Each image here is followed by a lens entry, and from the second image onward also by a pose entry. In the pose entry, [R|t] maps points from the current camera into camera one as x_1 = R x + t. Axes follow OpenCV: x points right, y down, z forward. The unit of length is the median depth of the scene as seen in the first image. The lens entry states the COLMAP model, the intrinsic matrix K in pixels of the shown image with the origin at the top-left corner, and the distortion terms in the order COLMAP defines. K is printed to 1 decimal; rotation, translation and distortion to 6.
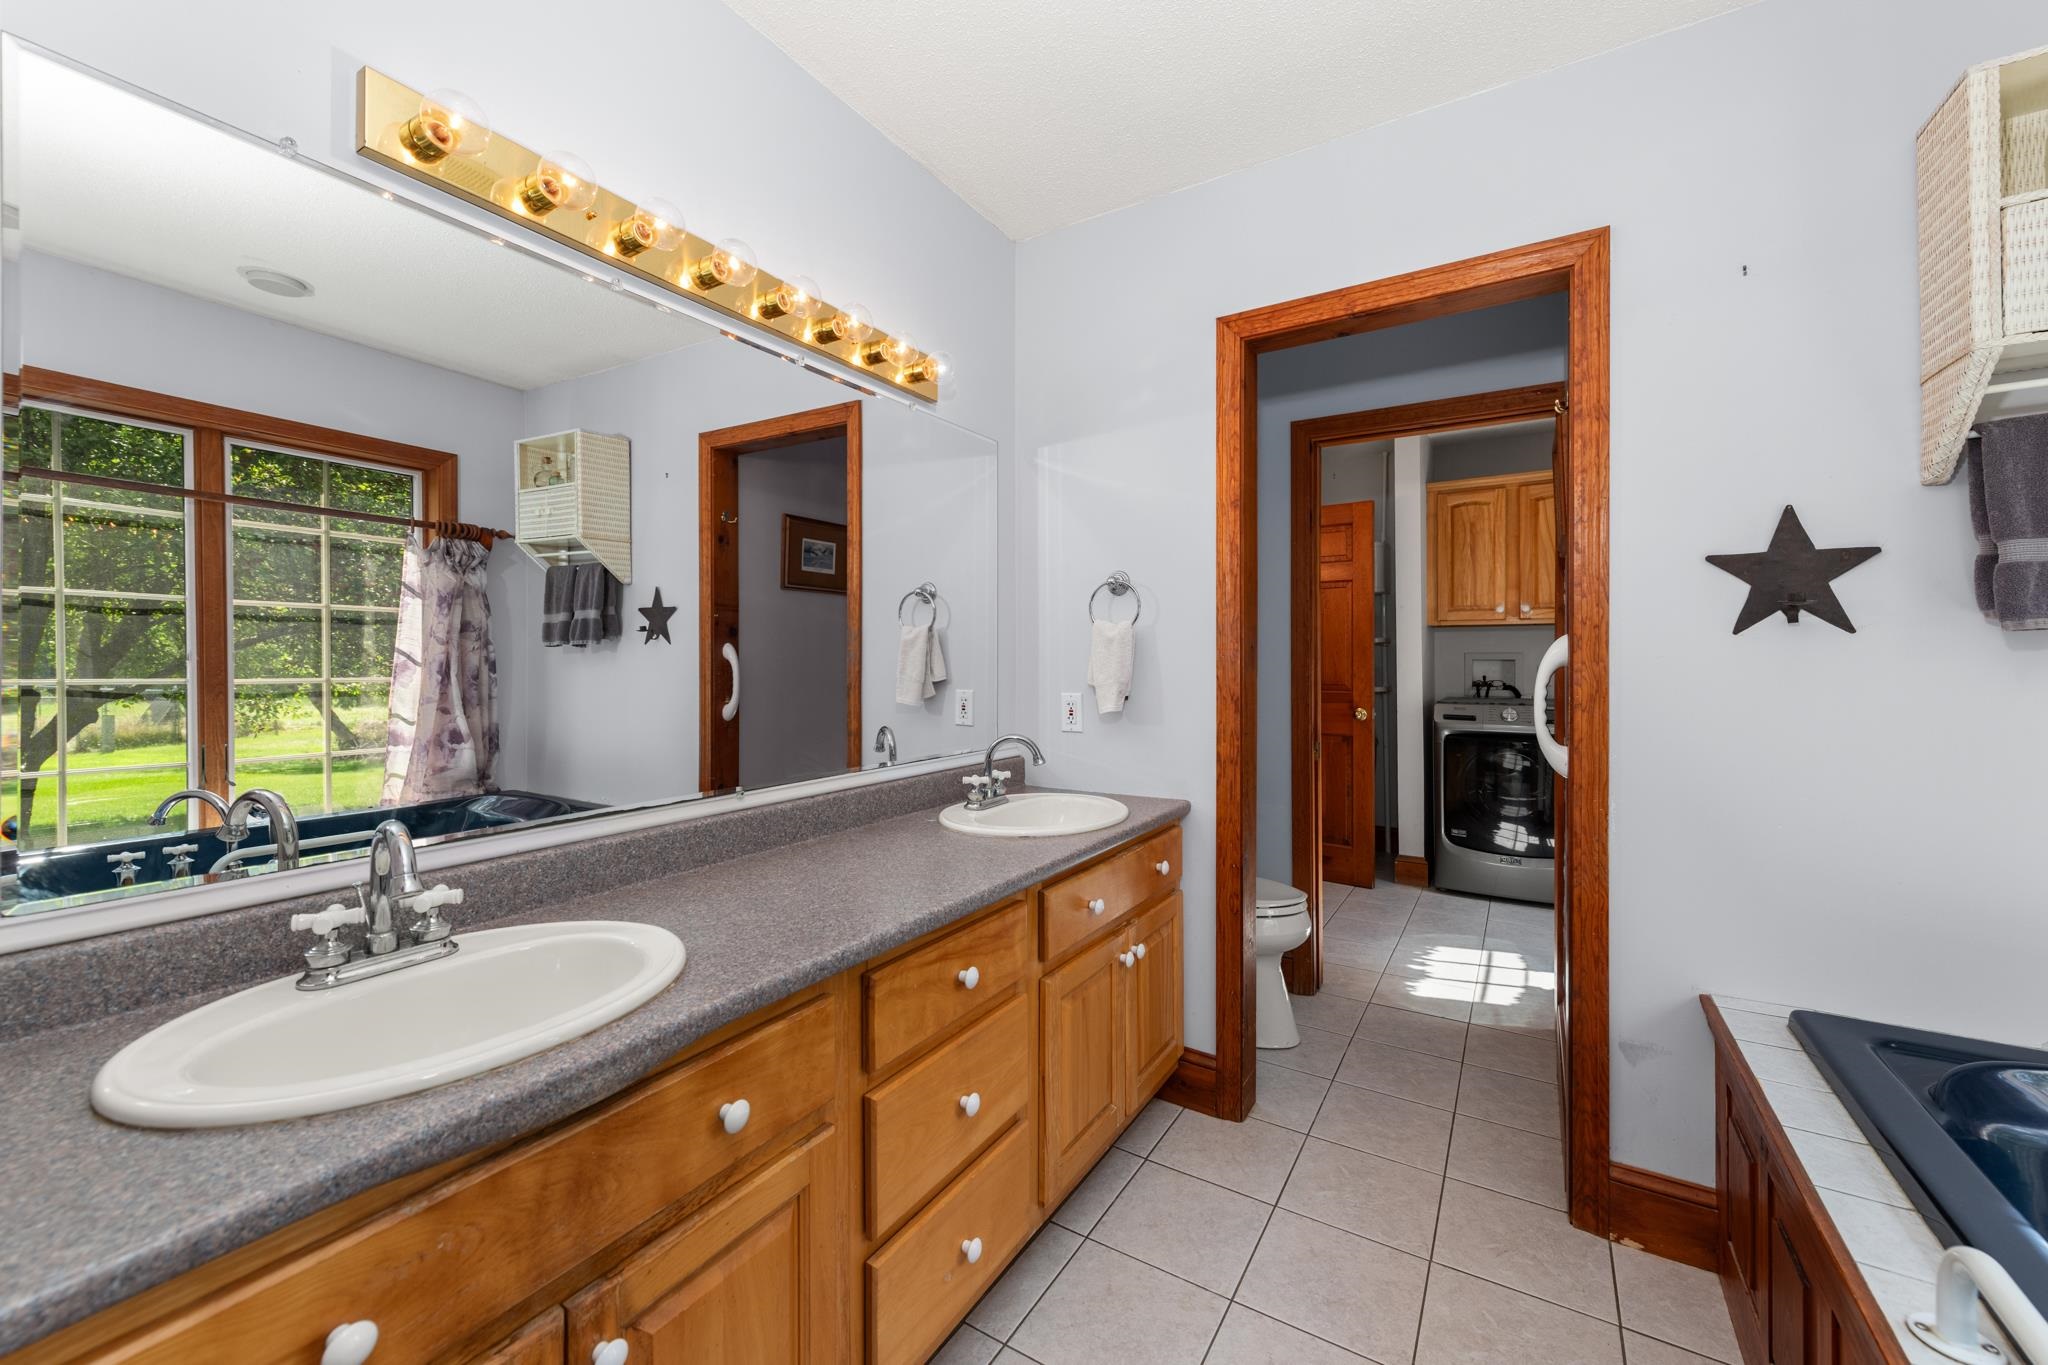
lens RADIAL K [[808.6, 0, 1039.5], [0, 808.6, 665.0], [0, 0, 1]] dist [0.011578, -0.002778]
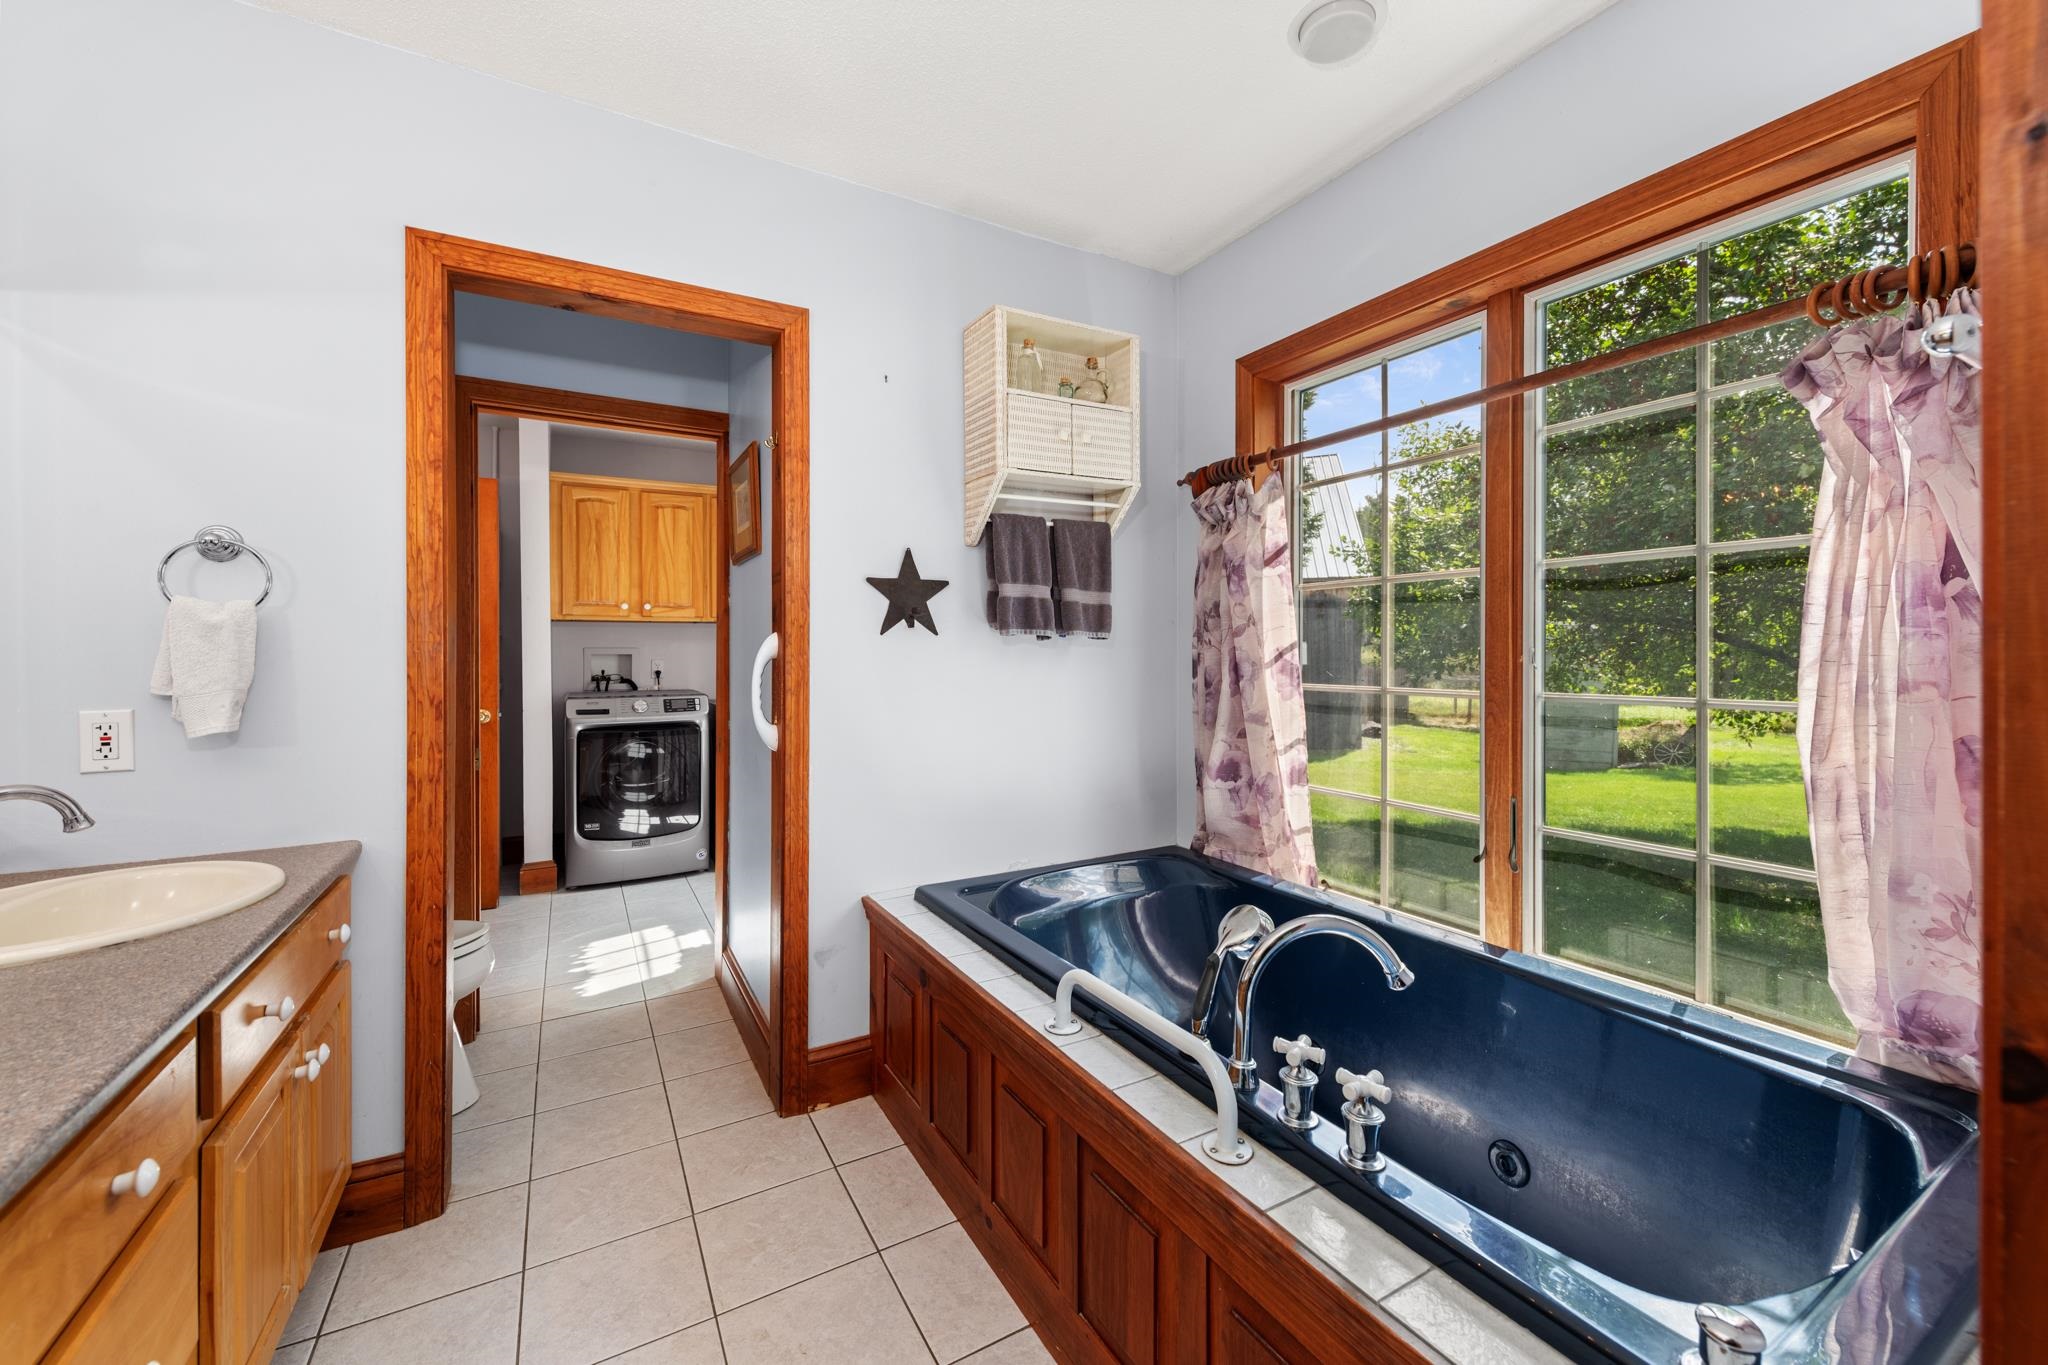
lens RADIAL K [[808.6, 0, 1032.3], [0, 808.6, 664.3], [0, 0, 1]] dist [0.011578, -0.002778]
pose [[0.479098, -0.015406, 0.877626, -0.183373], [0.011045, 0.999873, 0.011523, 0.000063], [-0.877692, 0.004172, 0.479207, 0.072609]]
